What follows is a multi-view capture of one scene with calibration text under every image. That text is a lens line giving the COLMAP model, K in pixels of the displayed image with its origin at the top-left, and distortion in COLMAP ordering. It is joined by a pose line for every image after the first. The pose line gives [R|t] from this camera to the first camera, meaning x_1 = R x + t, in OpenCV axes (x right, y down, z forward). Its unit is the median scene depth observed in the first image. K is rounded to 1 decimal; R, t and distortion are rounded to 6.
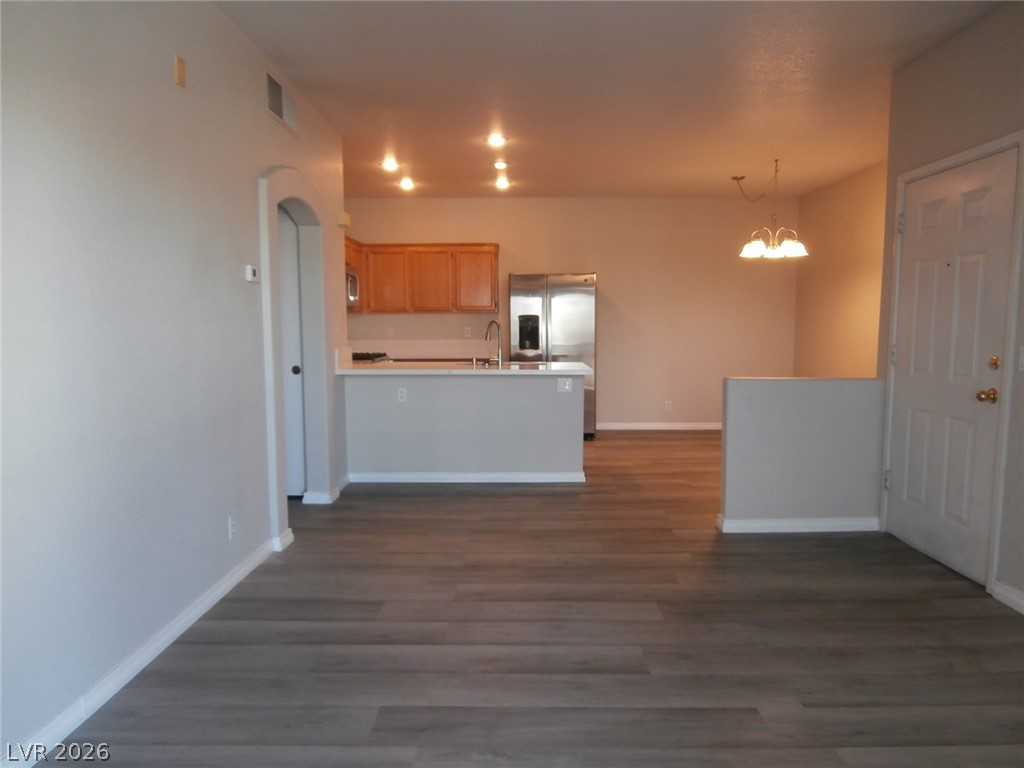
lens RADIAL K [[723.3, 0, 512.0], [0, 723.3, 384.0], [0, 0, 1]] dist [-0.037517, -0.000207]
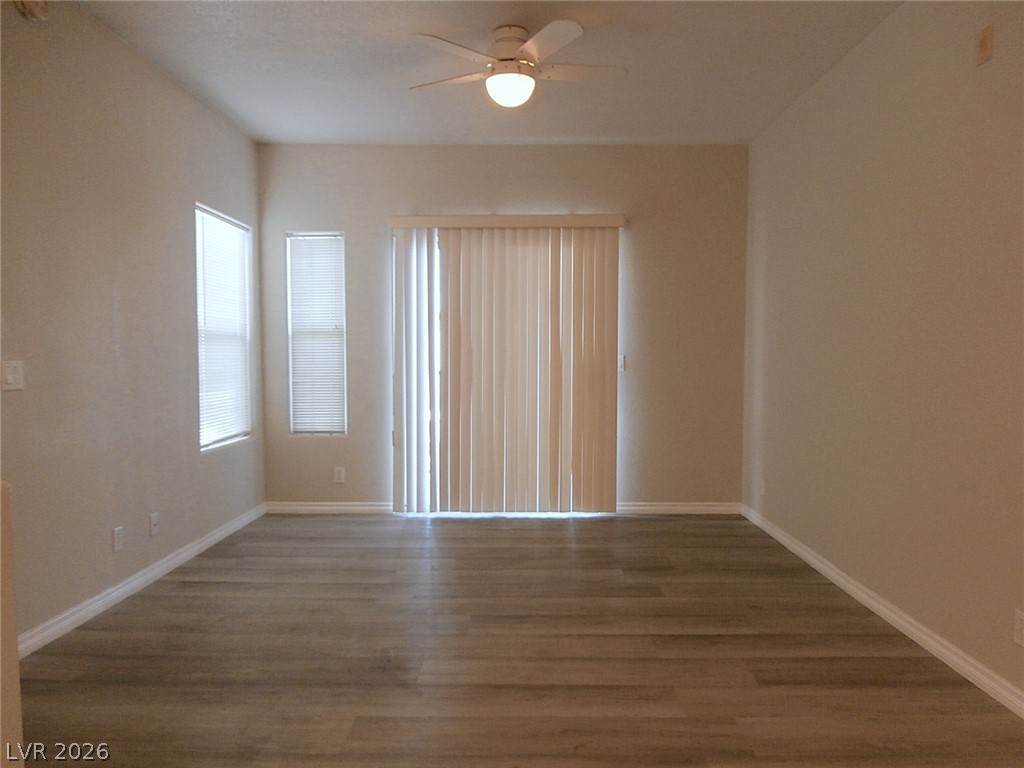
lens RADIAL K [[723.3, 0, 512.0], [0, 723.3, 384.0], [0, 0, 1]] dist [-0.037517, -0.000207]
pose [[-0.999903, 0.006385, 0.012391, 0.090078], [0.007798, 0.993041, 0.117509, -0.129499], [-0.011555, 0.117595, -0.992994, 1.922989]]
